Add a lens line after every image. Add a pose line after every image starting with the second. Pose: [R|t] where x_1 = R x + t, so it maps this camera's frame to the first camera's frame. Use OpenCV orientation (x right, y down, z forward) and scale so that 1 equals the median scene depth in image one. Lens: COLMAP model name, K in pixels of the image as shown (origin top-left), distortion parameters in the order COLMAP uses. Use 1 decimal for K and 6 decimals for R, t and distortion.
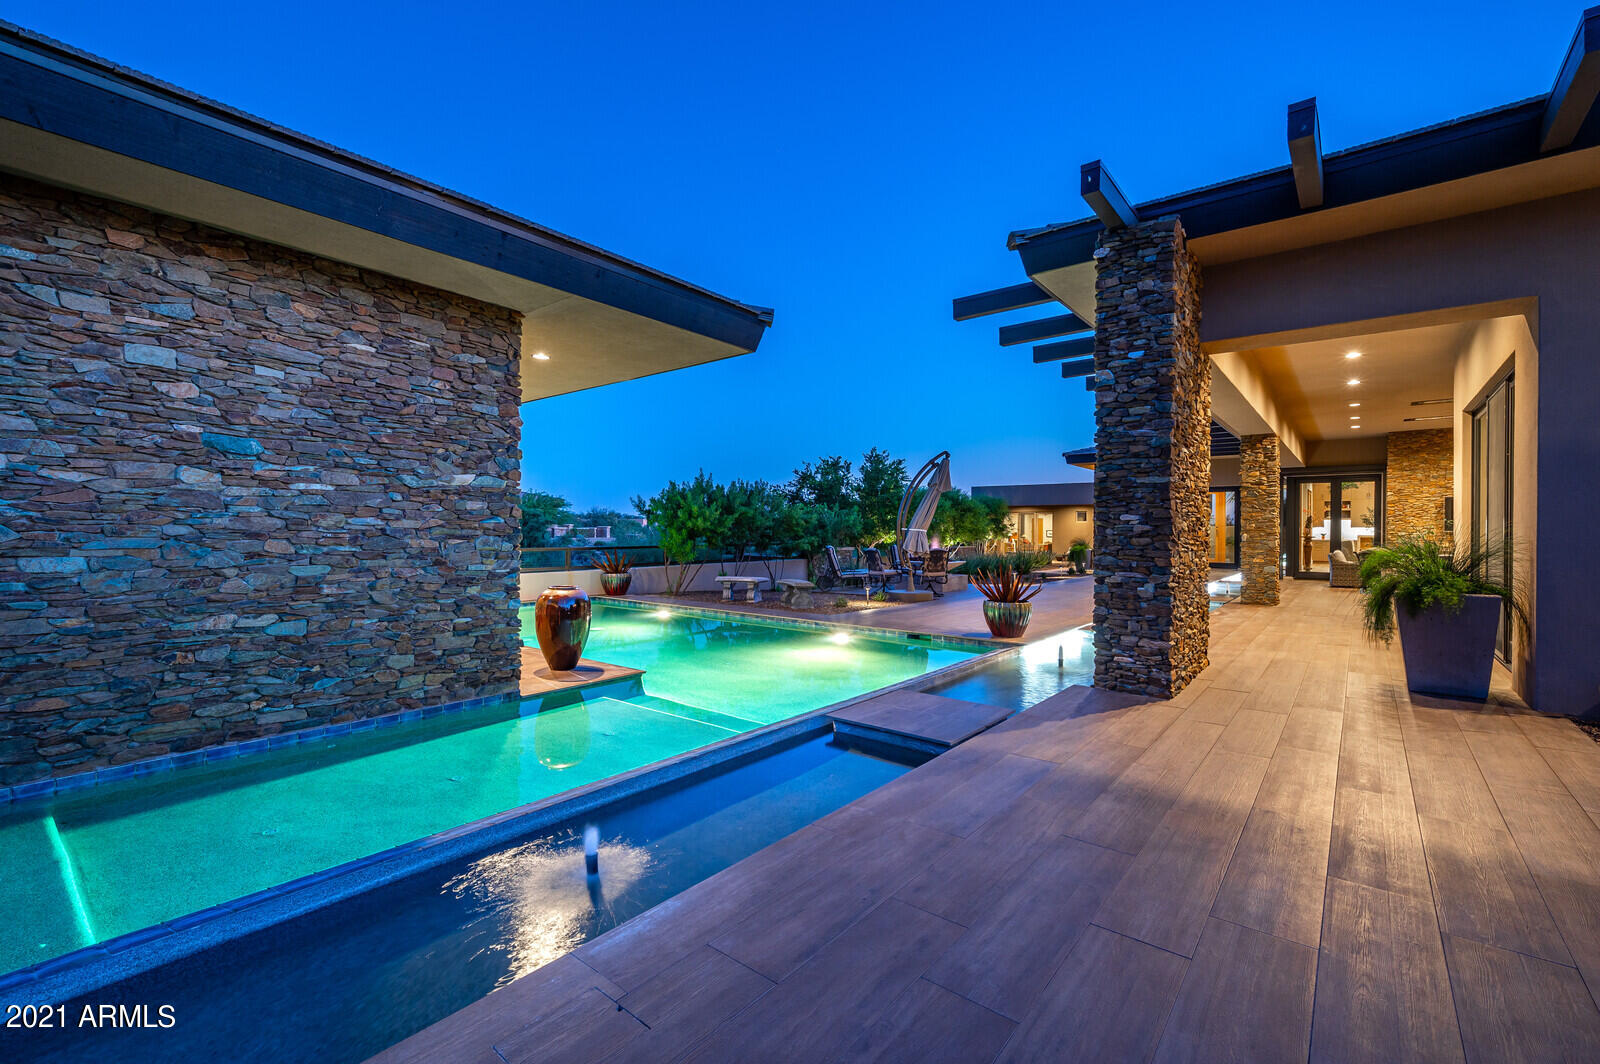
lens RADIAL K [[683.7, 0, 802.4], [0, 683.7, 529.3], [0, 0, 1]] dist [0.001042, 0.000242]
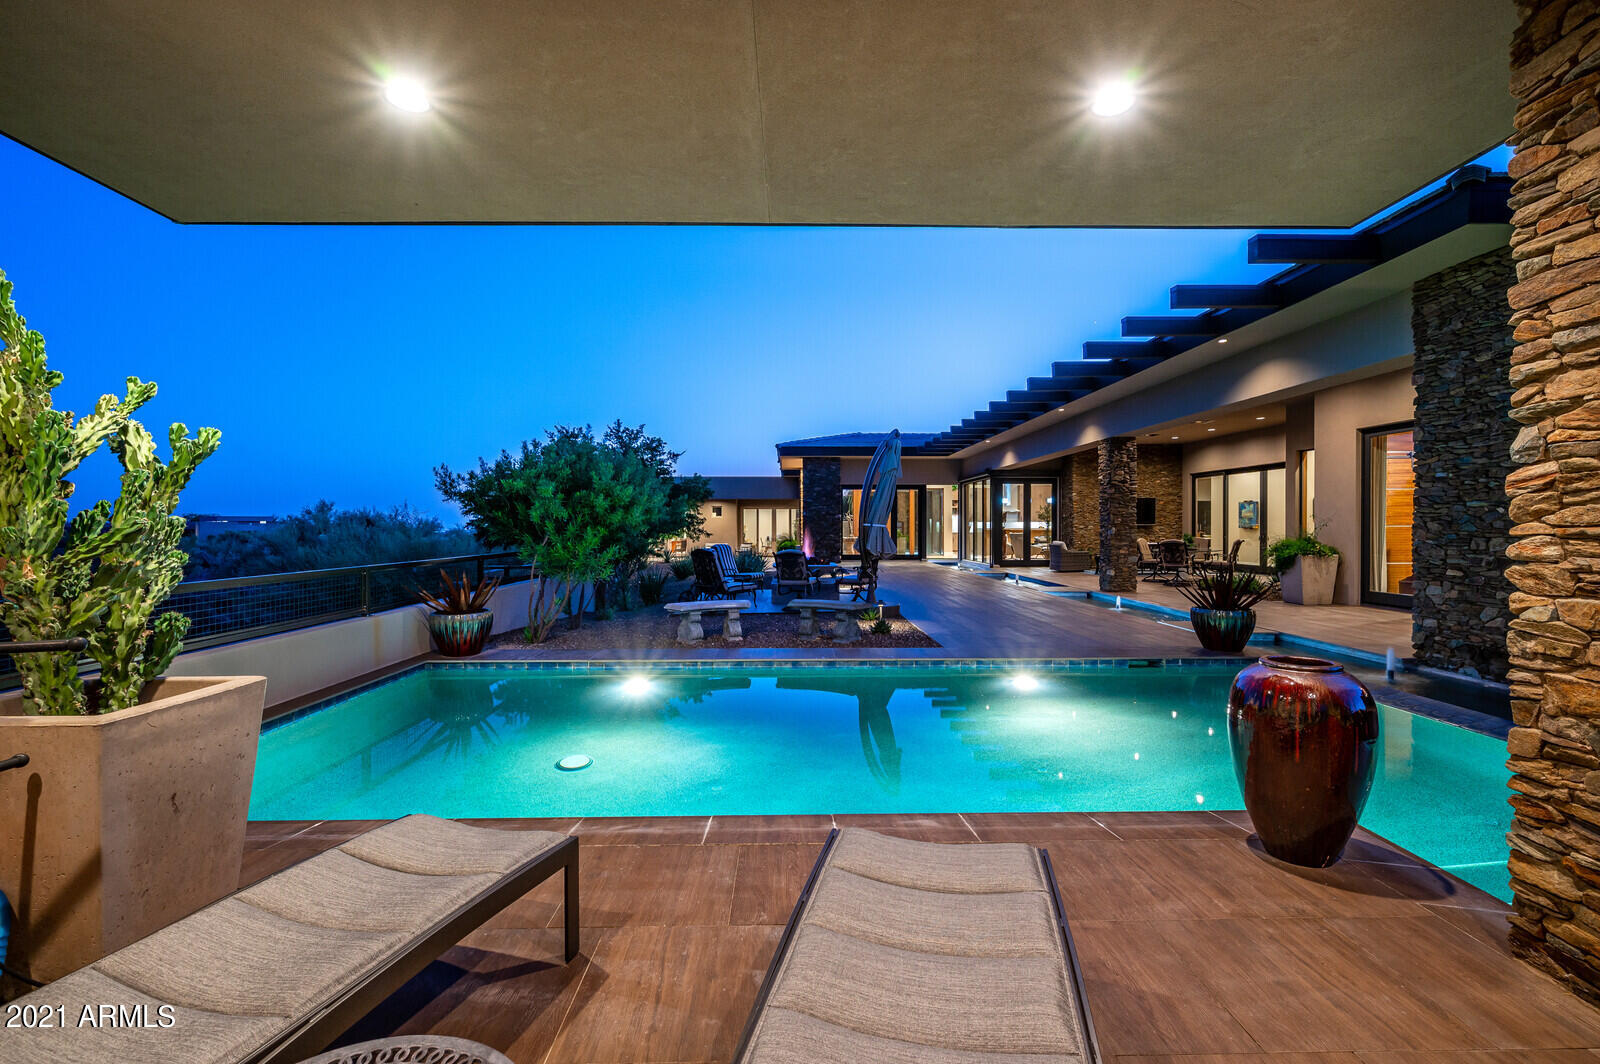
lens RADIAL K [[717.6, 0, 800.0], [0, 717.6, 532.0], [0, 0, 1]] dist [-0.003200, 0.000213]
pose [[0.762803, -0.011419, 0.646530, -0.360618], [0.004869, 0.999917, 0.011915, -0.001926], [-0.646612, -0.005940, 0.762796, 0.346980]]
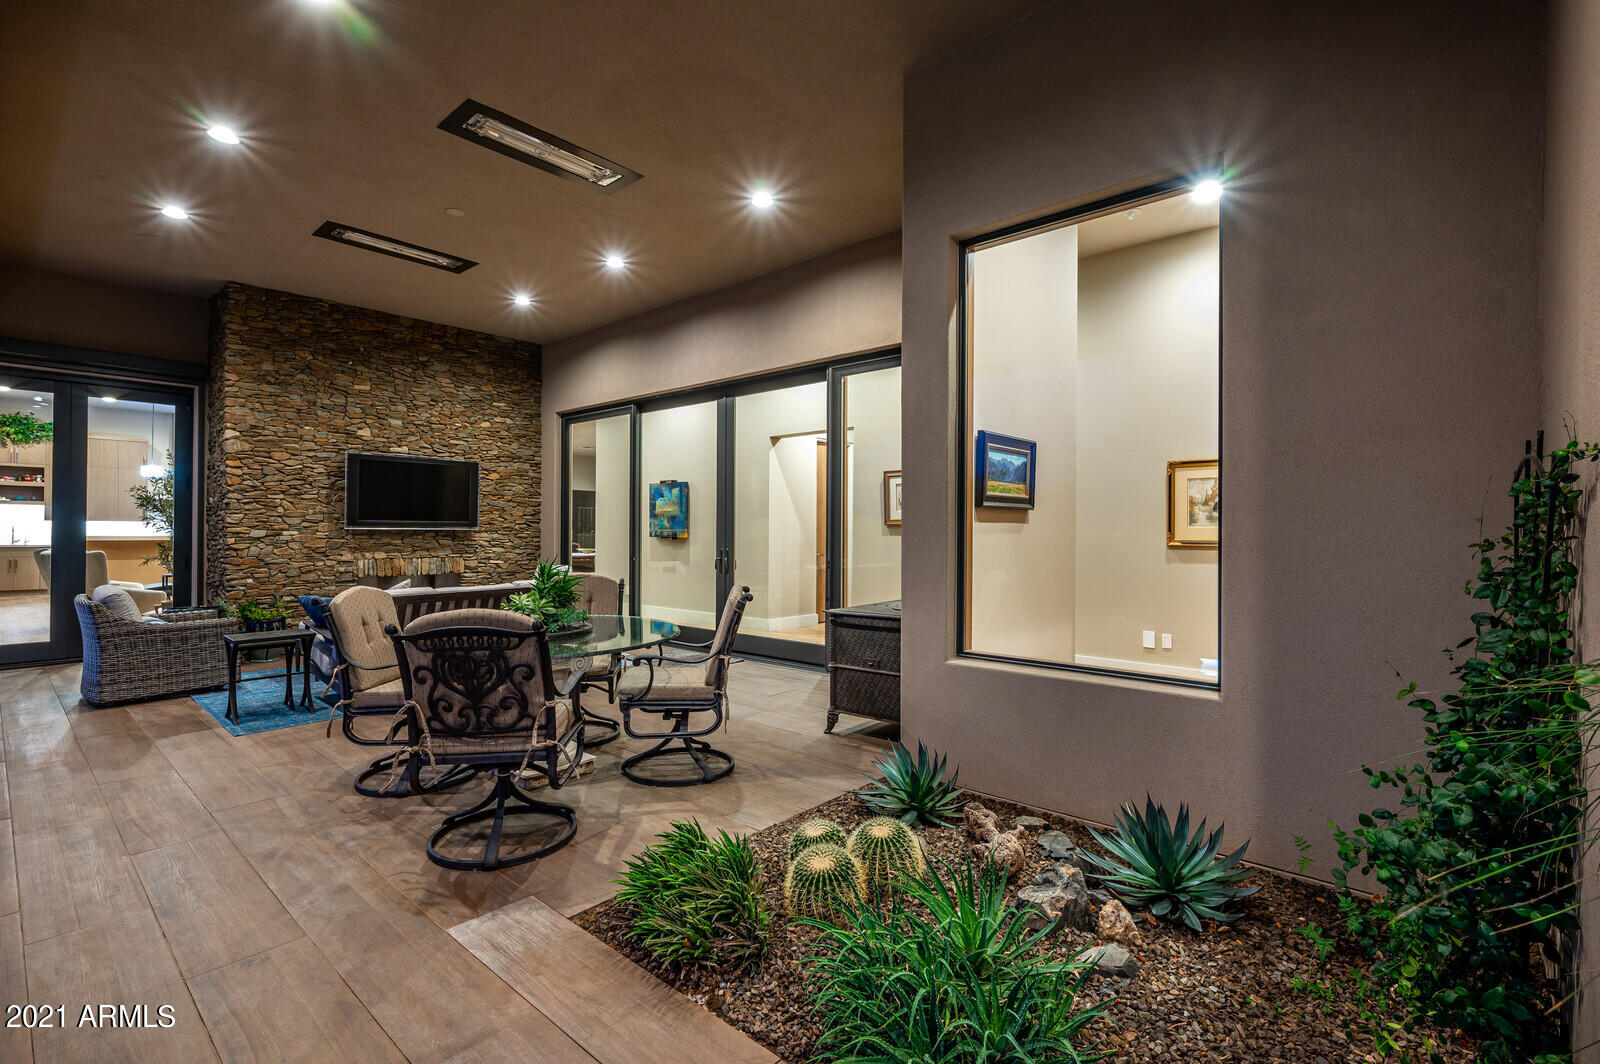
lens RADIAL K [[732.7, 0, 799.8], [0, 732.7, 528.3], [0, 0, 1]] dist [0.000352, 0.000312]
pose [[0.045602, 0.001490, 0.998959, 0.456440], [-0.003007, 0.999995, -0.001354, 0.003011], [-0.998955, -0.002942, 0.045606, 0.665971]]
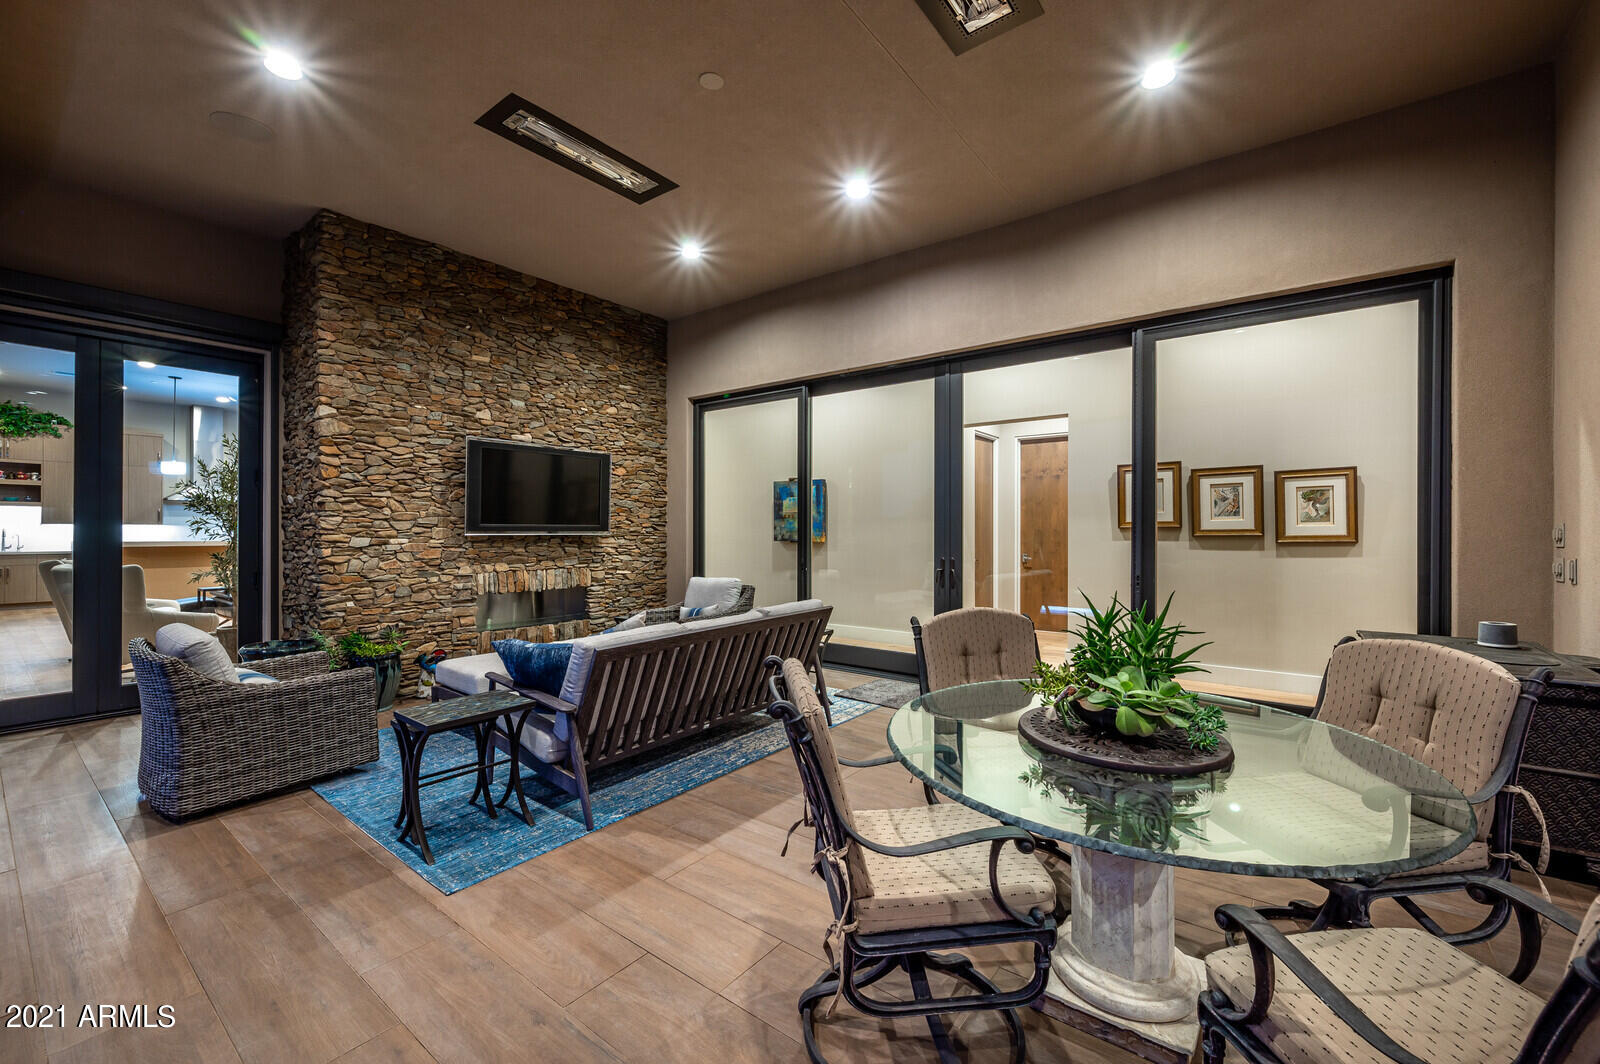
lens RADIAL K [[654.5, 0, 801.7], [0, 654.5, 529.7], [0, 0, 1]] dist [-0.000456, -0.000067]
pose [[-0.024514, -0.002238, 0.999697, 0.578943], [0.000065, 0.999997, 0.002241, -0.000006], [-0.999699, 0.000120, -0.024513, 0.819992]]
